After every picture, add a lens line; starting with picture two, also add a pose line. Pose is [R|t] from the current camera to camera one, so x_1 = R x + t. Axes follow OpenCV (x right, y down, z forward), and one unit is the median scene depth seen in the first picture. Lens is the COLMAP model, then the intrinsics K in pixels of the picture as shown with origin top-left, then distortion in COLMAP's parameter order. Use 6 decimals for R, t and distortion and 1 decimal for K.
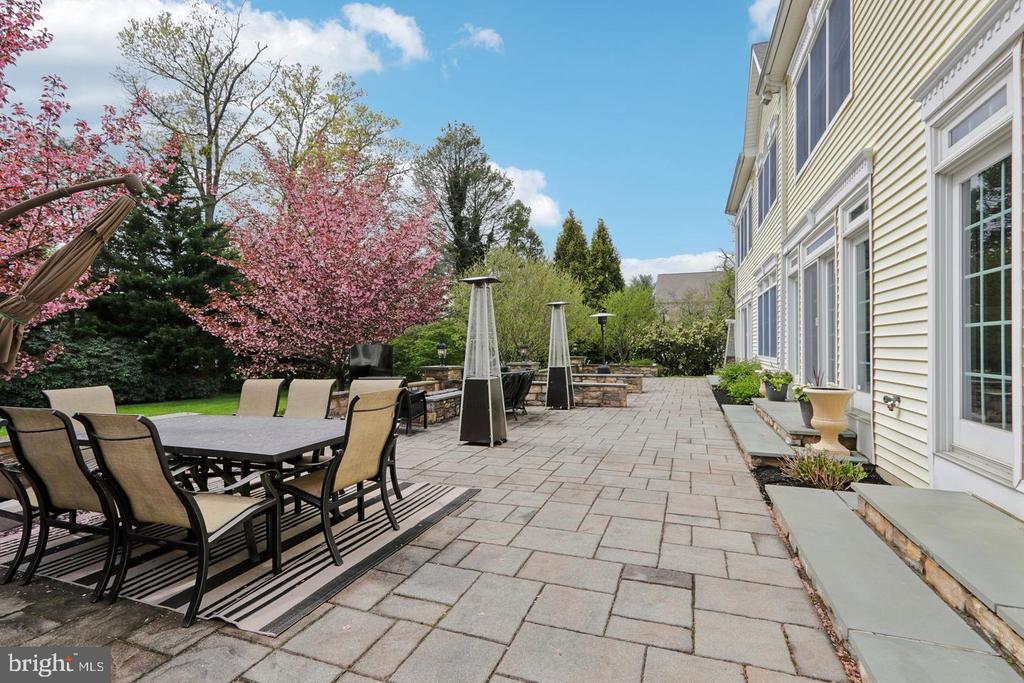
lens RADIAL K [[481.9, 0, 510.7], [0, 481.9, 342.3], [0, 0, 1]] dist [-0.014476, -0.000265]
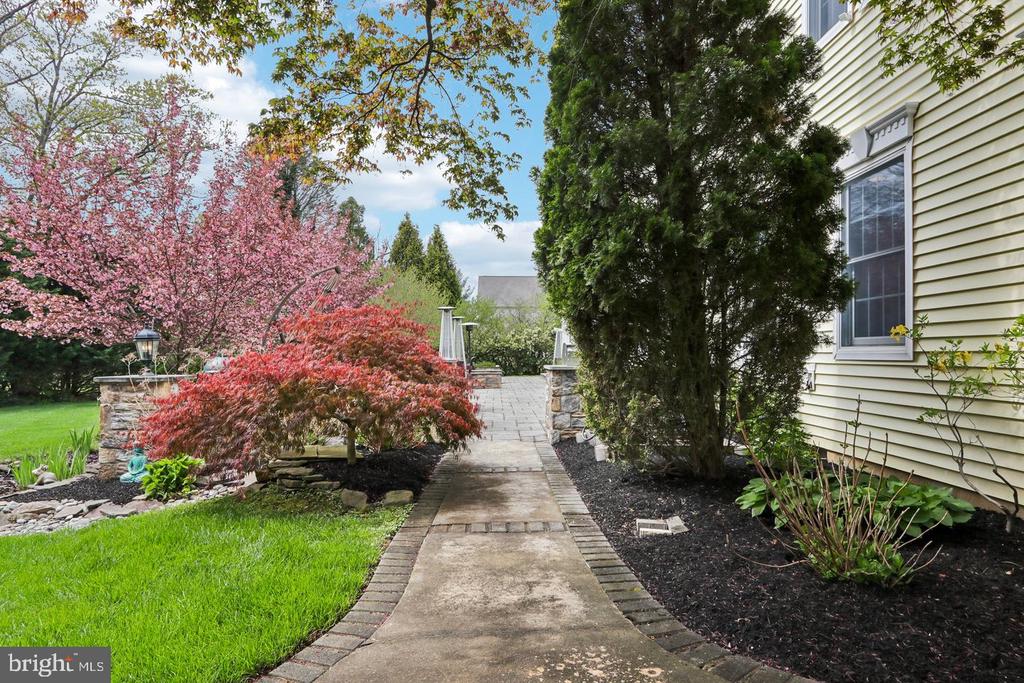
lens RADIAL K [[617.2, 0, 512.0], [0, 617.2, 343.4], [0, 0, 1]] dist [-0.000667, -0.000066]
pose [[0.929123, 0.009390, 0.369651, -0.143442], [-0.006167, 0.999932, -0.009899, 0.004305], [-0.369719, 0.006918, 0.929118, -0.260916]]
